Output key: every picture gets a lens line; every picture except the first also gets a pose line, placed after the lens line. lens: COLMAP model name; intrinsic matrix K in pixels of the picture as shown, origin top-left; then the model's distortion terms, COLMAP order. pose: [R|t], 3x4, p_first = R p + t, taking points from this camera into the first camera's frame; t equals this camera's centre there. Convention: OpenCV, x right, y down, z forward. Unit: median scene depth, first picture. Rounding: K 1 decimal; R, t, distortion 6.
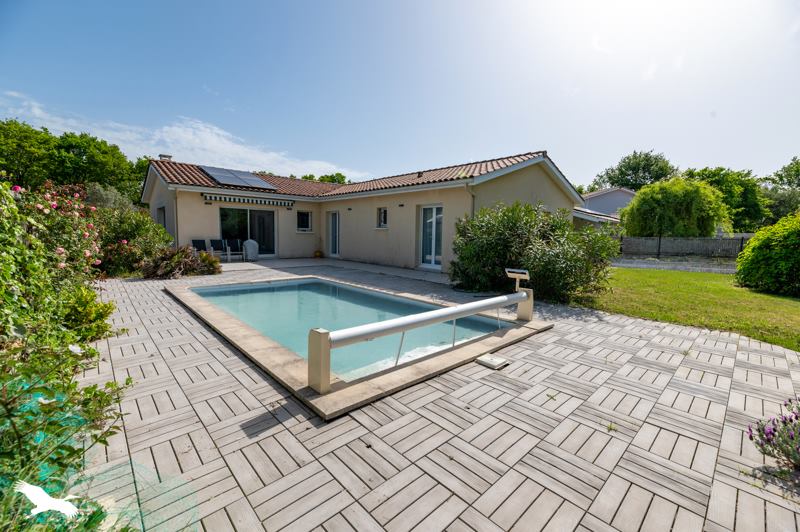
lens RADIAL K [[327.0, 0, 400.0], [0, 327.0, 266.0], [0, 0, 1]] dist [-0.000484, -0.000019]
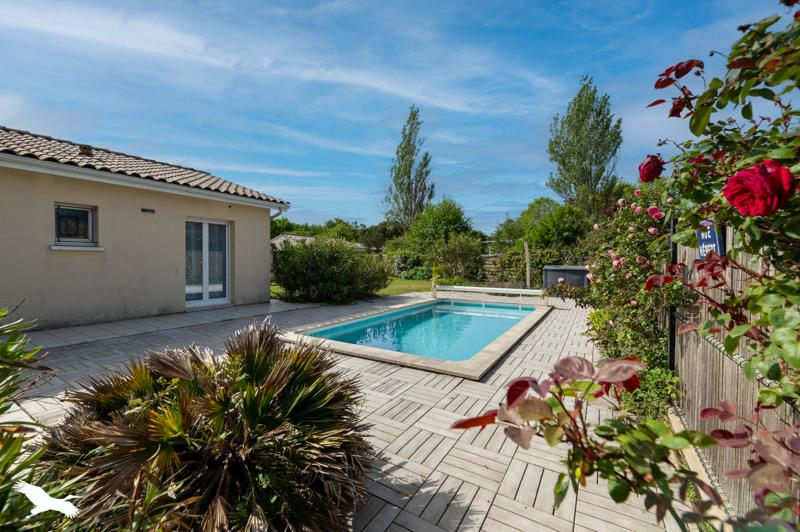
lens RADIAL K [[326.5, 0, 400.0], [0, 326.5, 266.0], [0, 0, 1]] dist [0.000395, 0.000023]
pose [[-0.263185, -0.024371, 0.964437, -0.718085], [0.091829, 0.994509, 0.050190, -0.076657], [-0.960365, 0.101772, -0.259502, 0.766212]]
